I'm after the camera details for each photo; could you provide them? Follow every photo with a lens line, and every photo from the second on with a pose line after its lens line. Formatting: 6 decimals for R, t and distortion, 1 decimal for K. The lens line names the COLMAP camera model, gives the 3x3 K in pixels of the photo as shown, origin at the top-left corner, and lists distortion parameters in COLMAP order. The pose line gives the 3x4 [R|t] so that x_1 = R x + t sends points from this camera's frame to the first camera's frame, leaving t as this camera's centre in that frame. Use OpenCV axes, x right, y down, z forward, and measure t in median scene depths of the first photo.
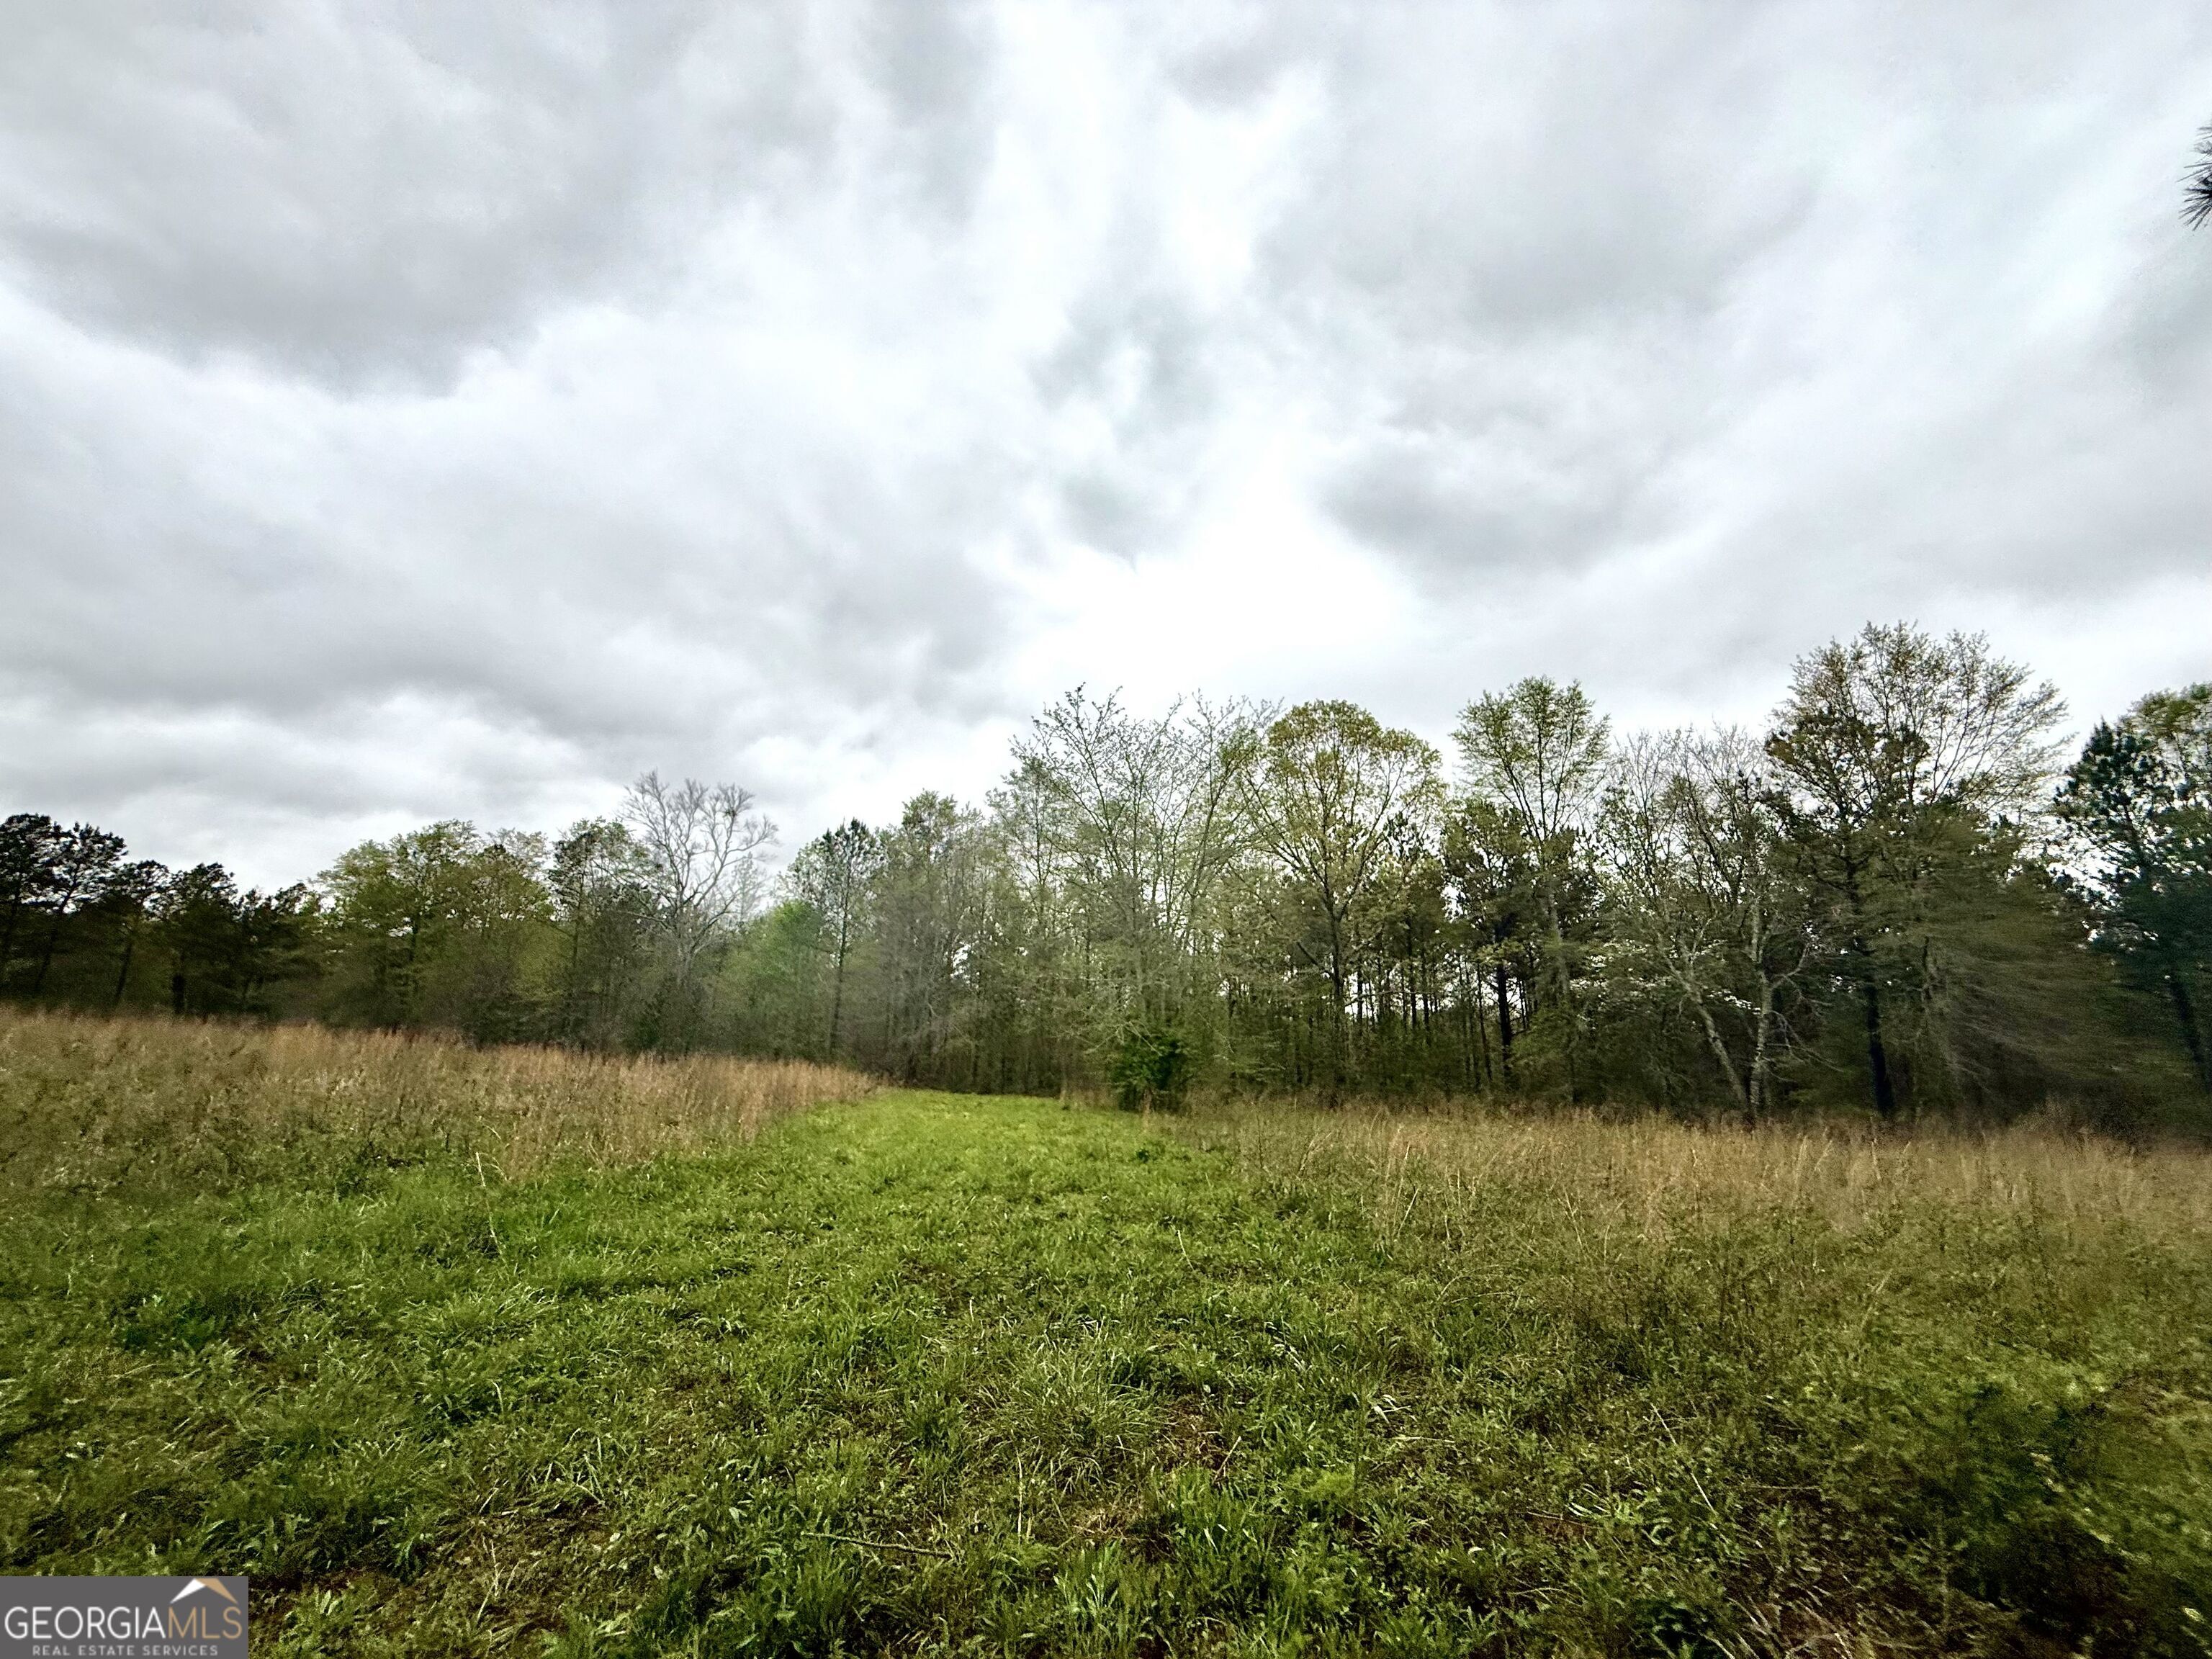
lens RADIAL K [[875.4, 0, 1106.0], [0, 875.4, 829.5], [0, 0, 1]] dist [0.000704, -0.000143]
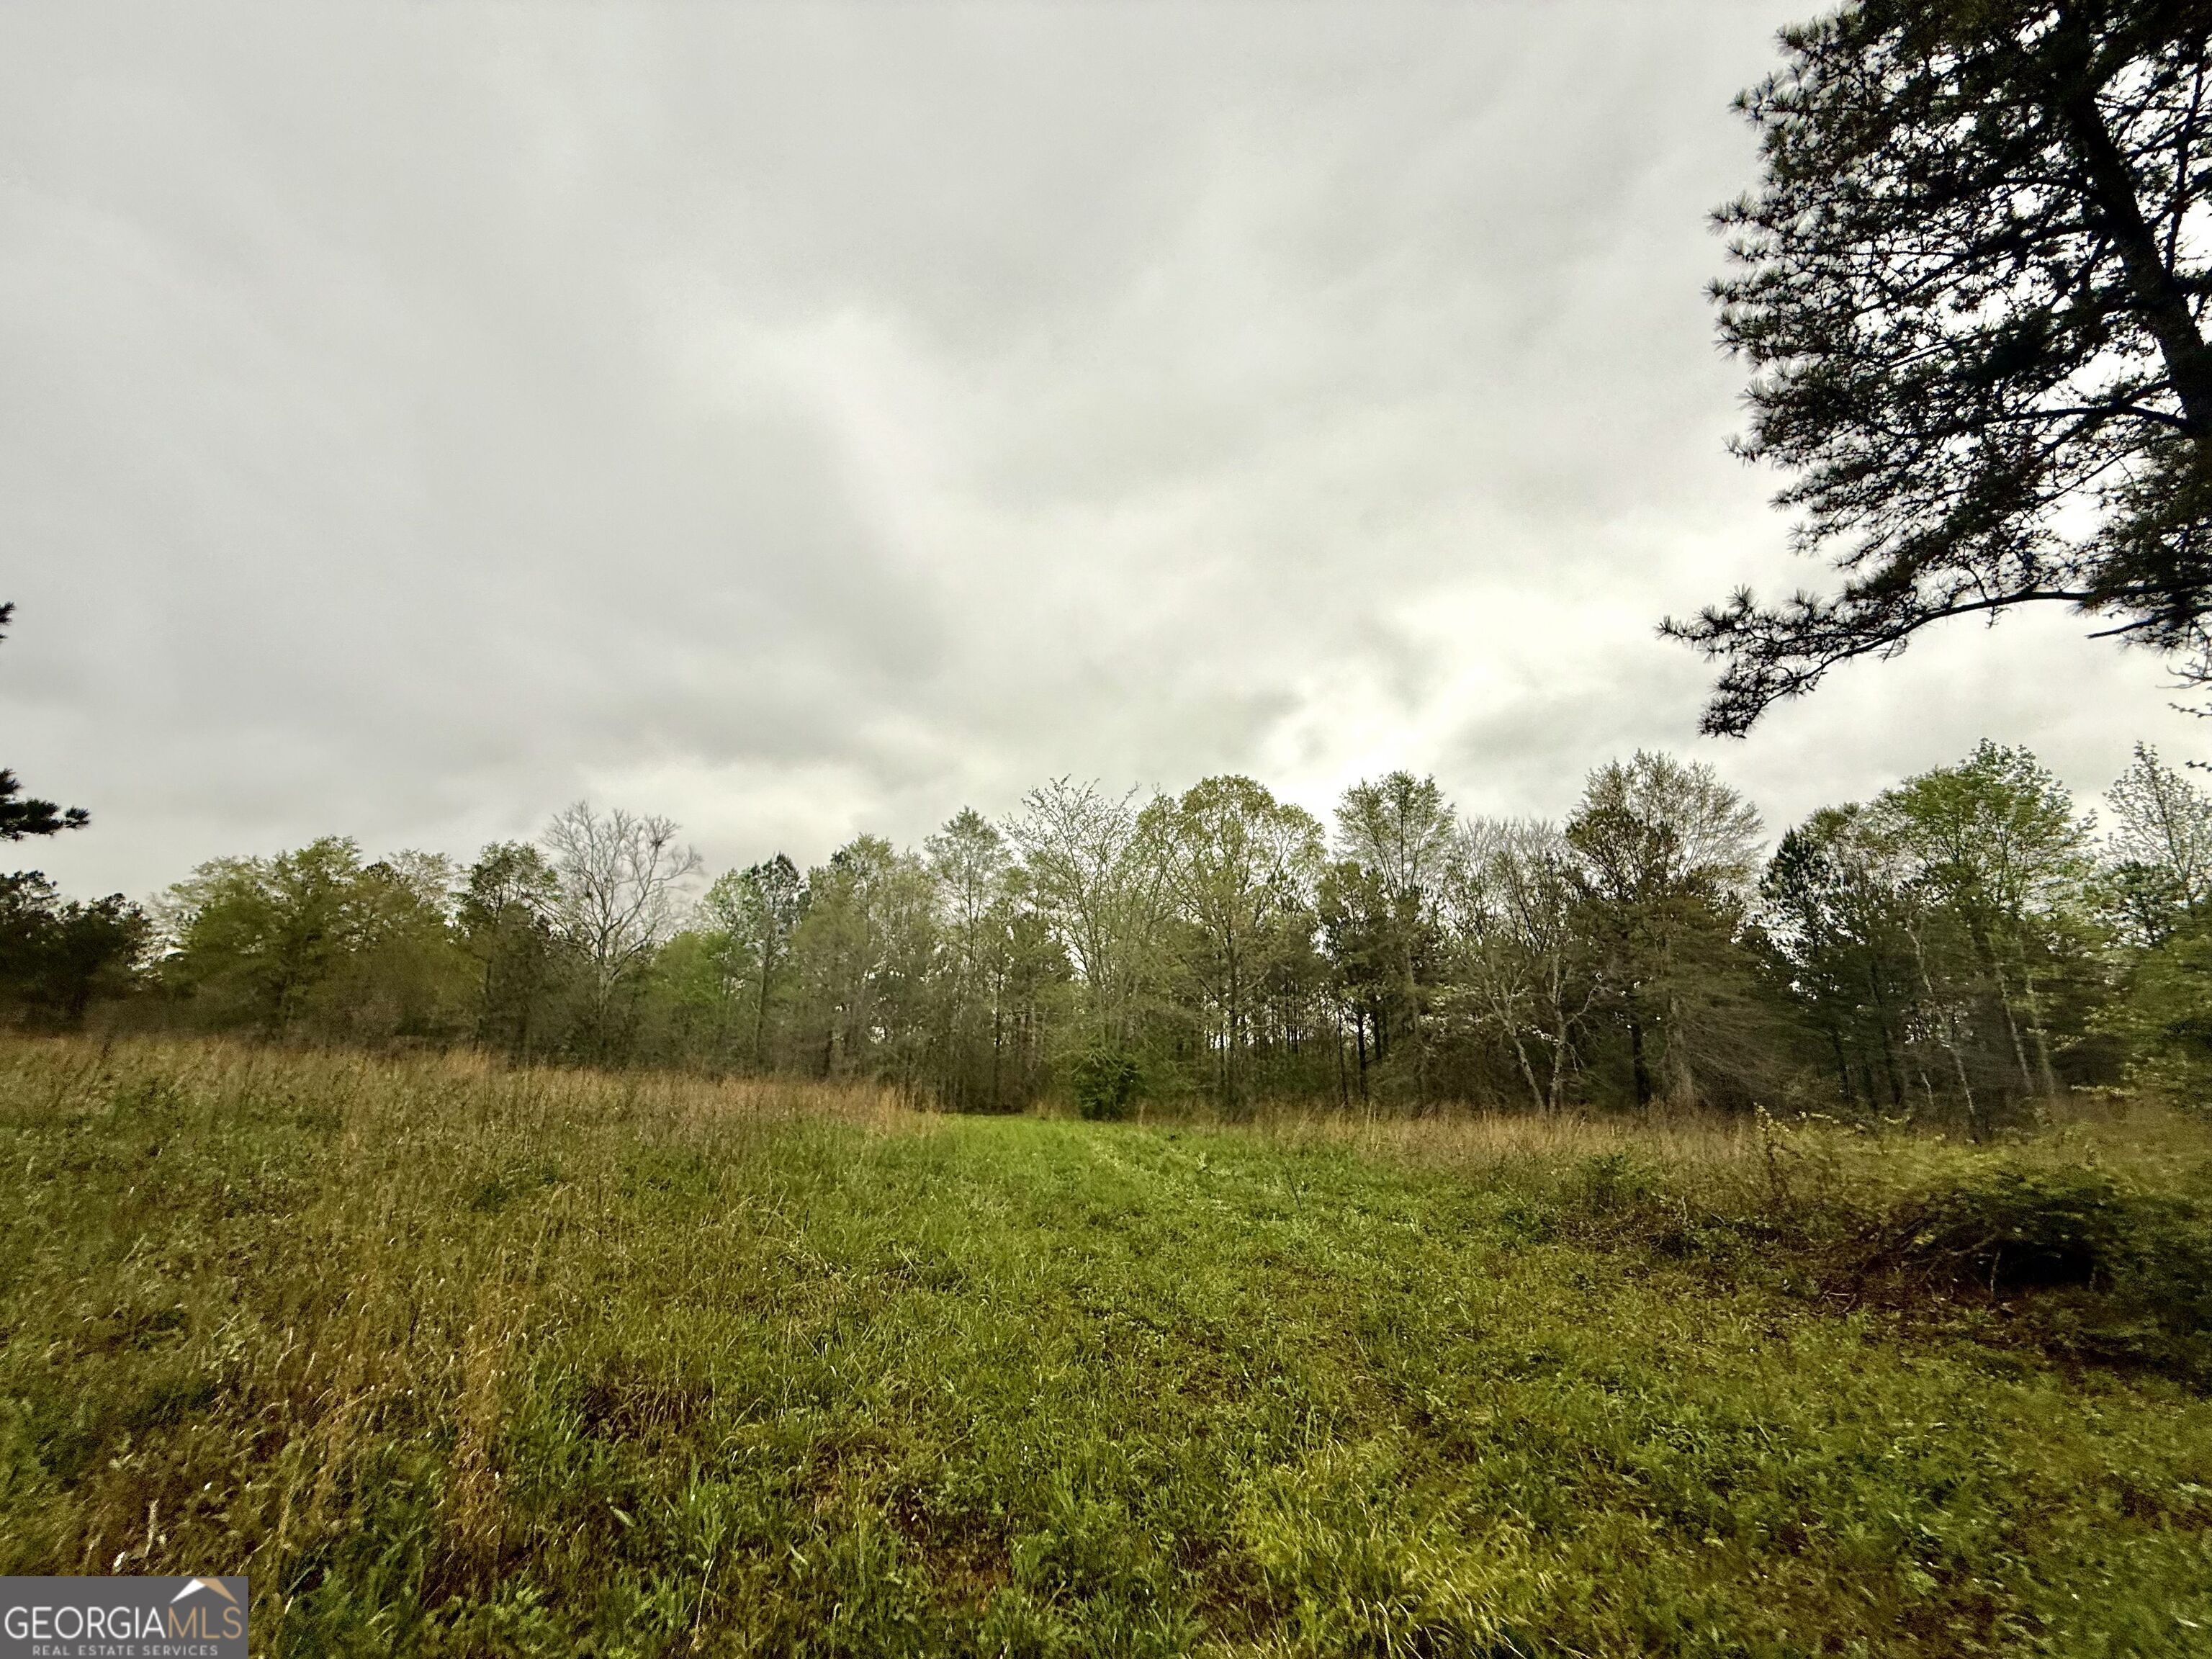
lens RADIAL K [[884.5, 0, 1102.8], [0, 884.5, 831.1], [0, 0, 1]] dist [-0.003002, -0.000165]
pose [[0.985989, 0.042177, 0.161389, -0.113387], [-0.038338, 0.998905, -0.026831, -0.035613], [-0.162344, 0.020267, 0.986526, -0.150340]]
